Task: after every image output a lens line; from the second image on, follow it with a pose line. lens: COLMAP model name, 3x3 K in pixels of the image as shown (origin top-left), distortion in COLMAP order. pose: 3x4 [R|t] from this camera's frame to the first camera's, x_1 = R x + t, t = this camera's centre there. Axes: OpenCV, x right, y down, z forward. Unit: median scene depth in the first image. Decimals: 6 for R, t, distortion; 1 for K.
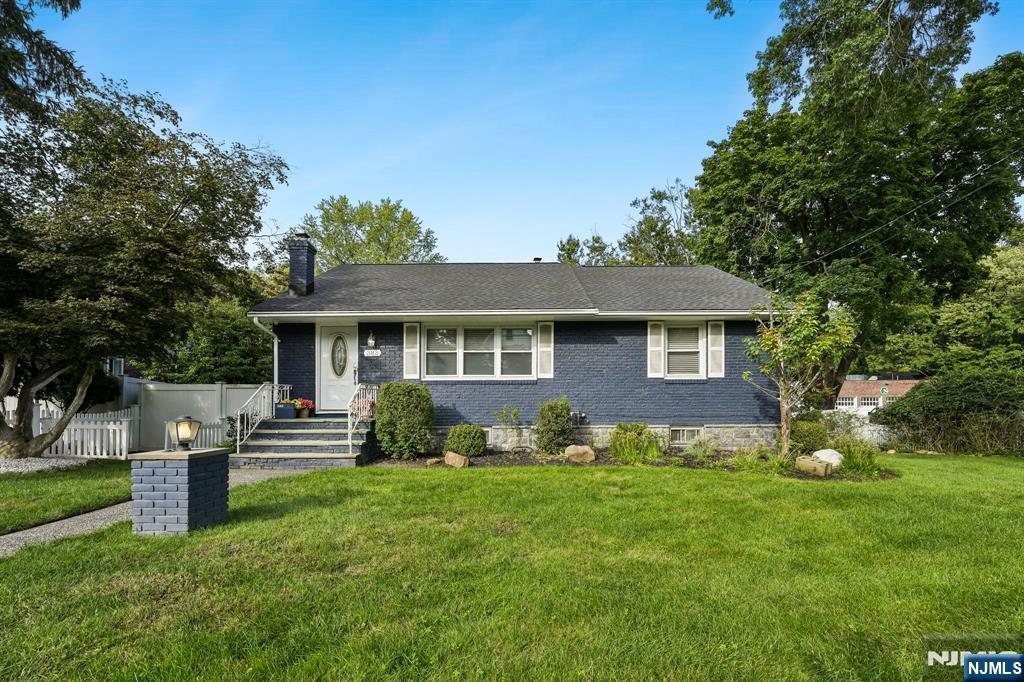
lens RADIAL K [[424.6, 0, 512.0], [0, 424.6, 341.0], [0, 0, 1]] dist [0.000081, -0.000004]
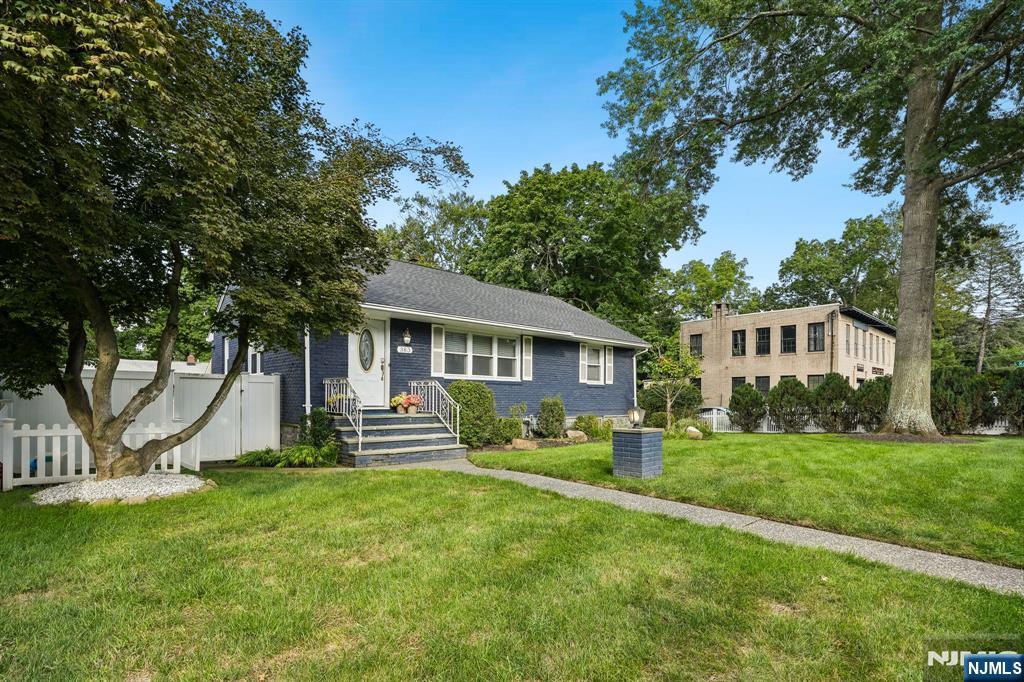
lens RADIAL K [[455.2, 0, 512.0], [0, 455.2, 341.0], [0, 0, 1]] dist [-0.000190, -0.000005]
pose [[0.749464, 0.091692, 0.655664, -0.841888], [-0.102007, 0.994530, -0.022480, 0.005409], [-0.654139, -0.050034, 0.754718, 0.011943]]
